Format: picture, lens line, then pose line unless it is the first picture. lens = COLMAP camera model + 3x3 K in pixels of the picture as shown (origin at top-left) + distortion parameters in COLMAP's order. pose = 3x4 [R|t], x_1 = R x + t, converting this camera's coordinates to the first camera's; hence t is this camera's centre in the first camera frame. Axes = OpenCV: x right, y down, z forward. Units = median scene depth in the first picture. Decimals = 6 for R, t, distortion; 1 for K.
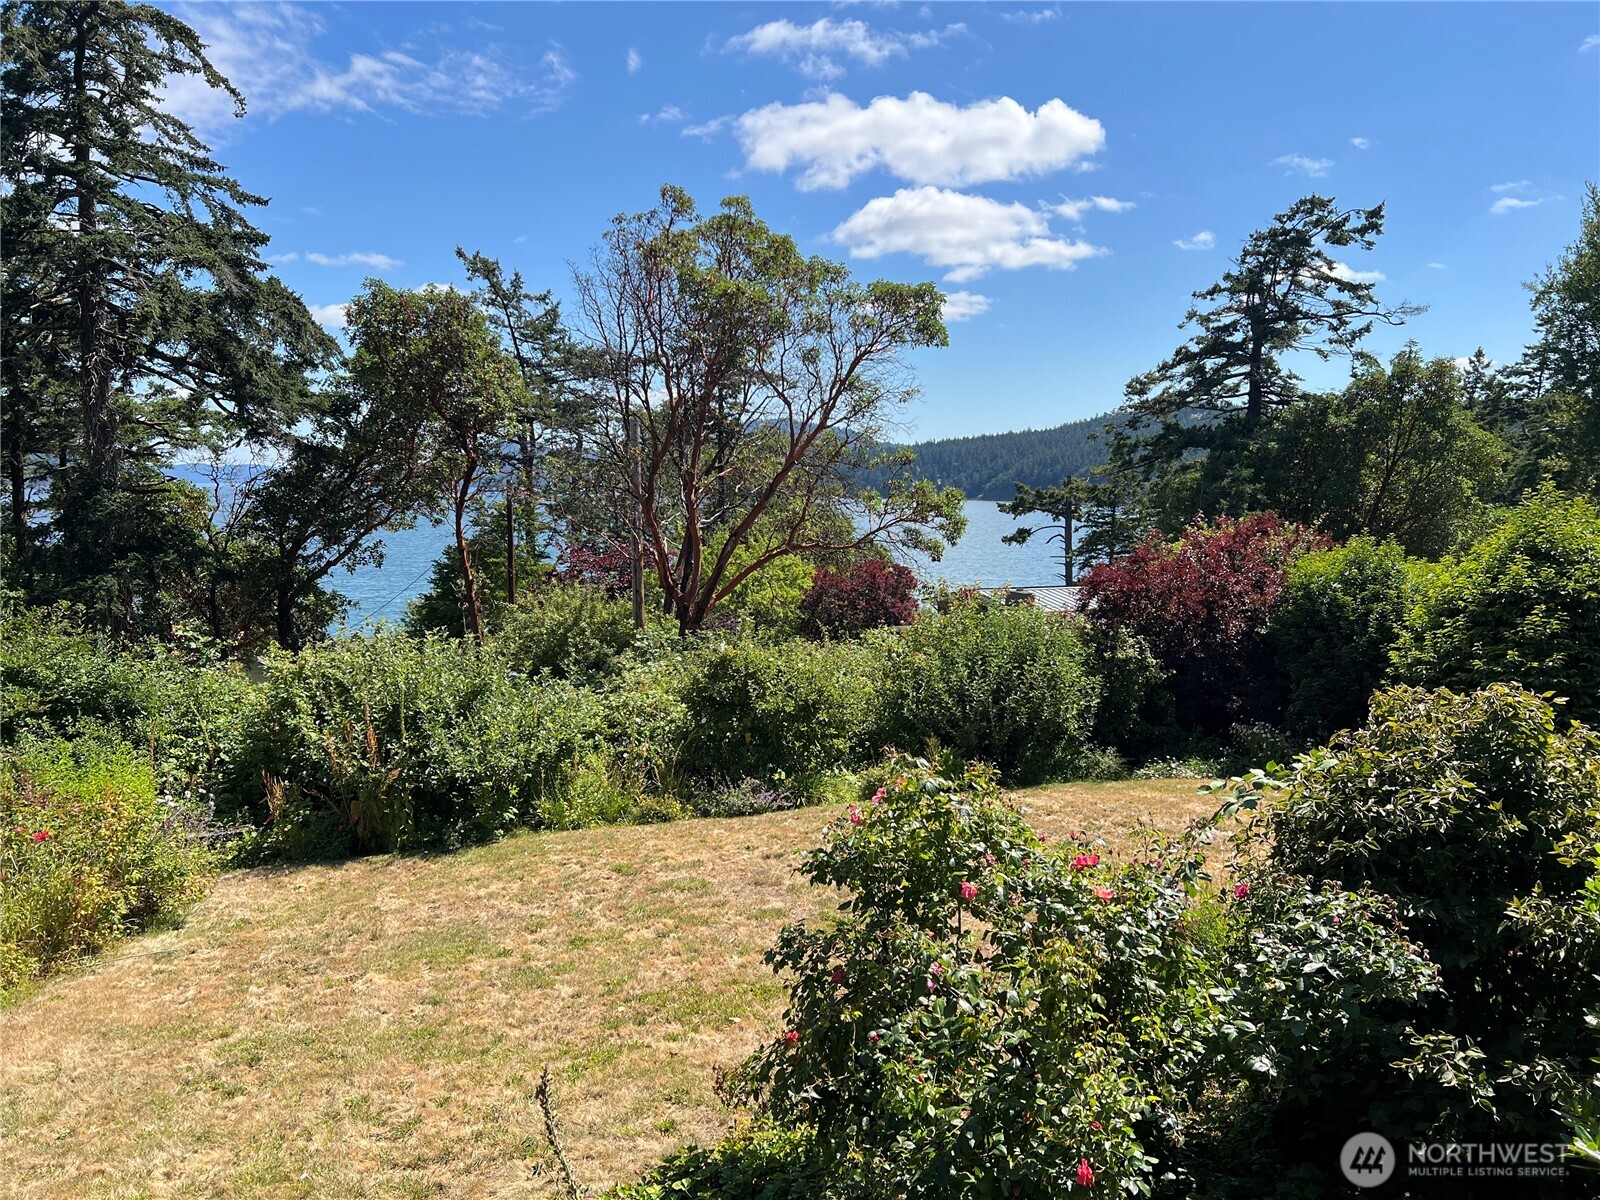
lens RADIAL K [[1203.6, 0, 794.9], [0, 1203.6, 603.7], [0, 0, 1]] dist [0.059636, -0.065965]
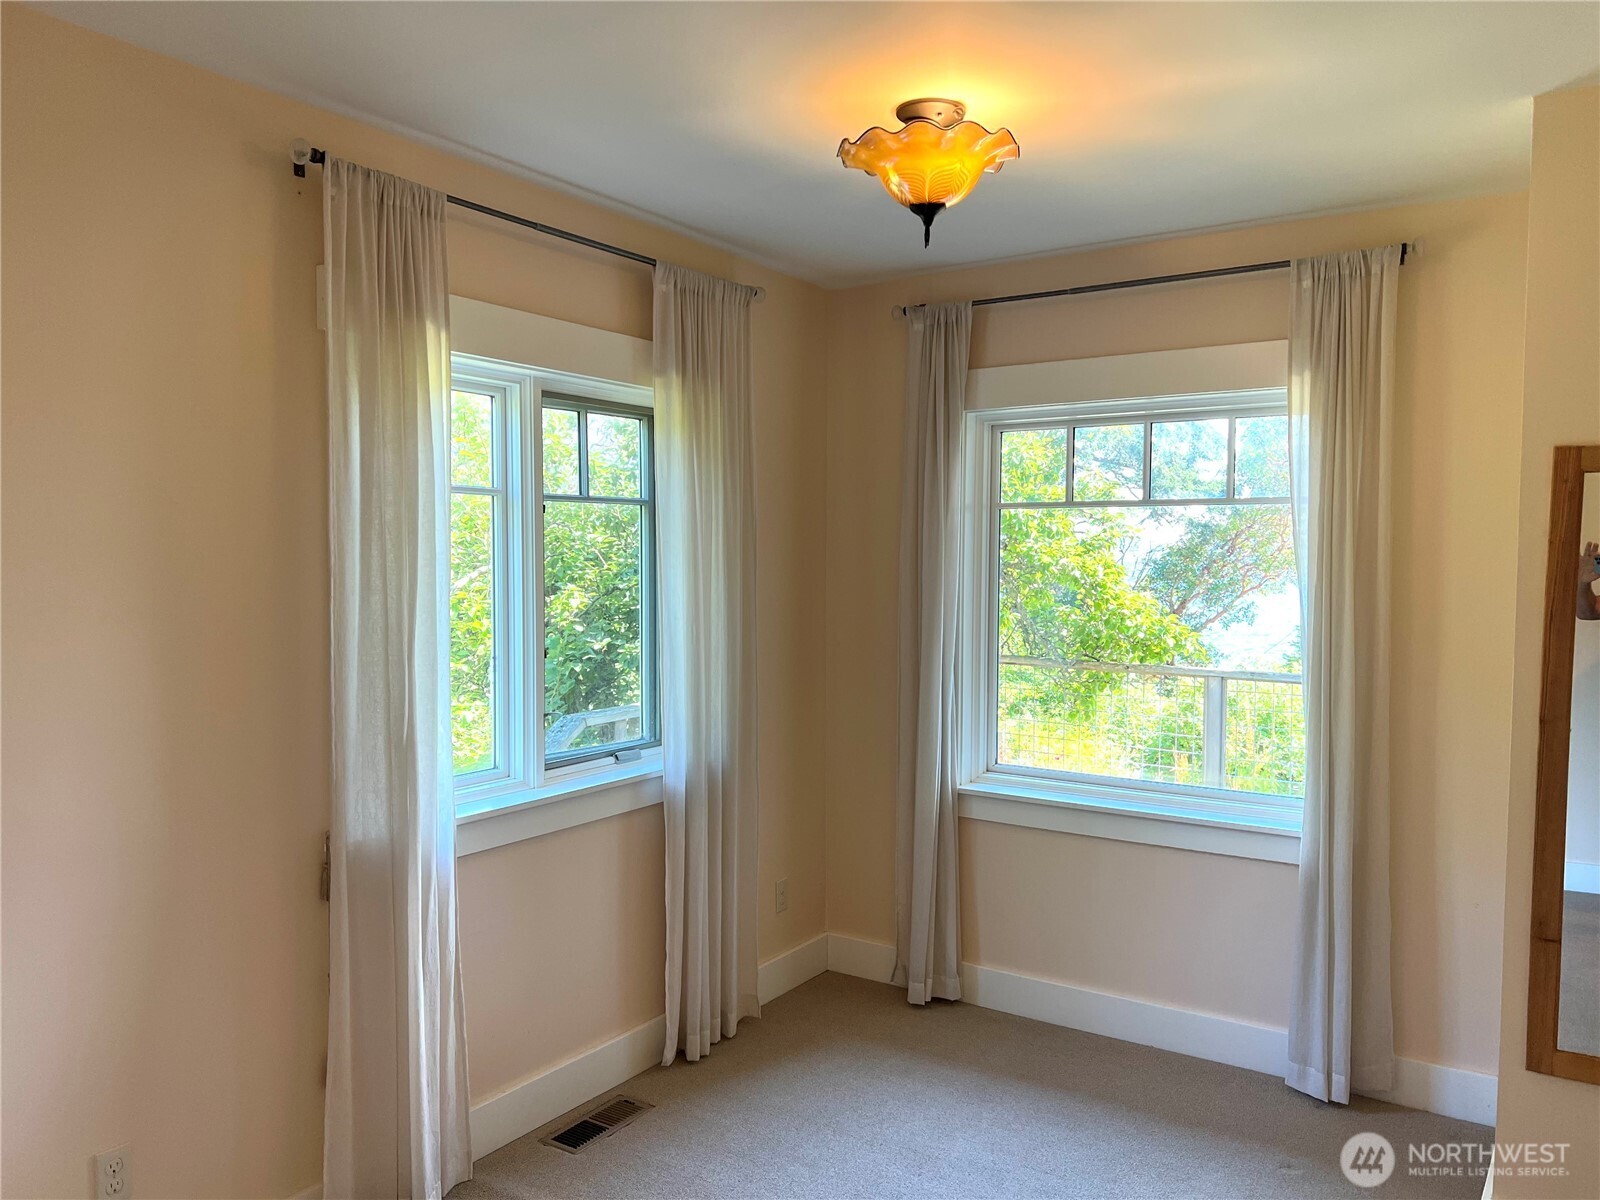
lens RADIAL K [[1203.6, 0, 802.2], [0, 1203.6, 604.9], [0, 0, 1]] dist [0.059636, -0.065965]
pose [[0.779755, 0.033319, -0.625198, 0.054339], [-0.069720, 0.996993, -0.033823, 0.020813], [0.622191, 0.069962, 0.779733, -0.195311]]
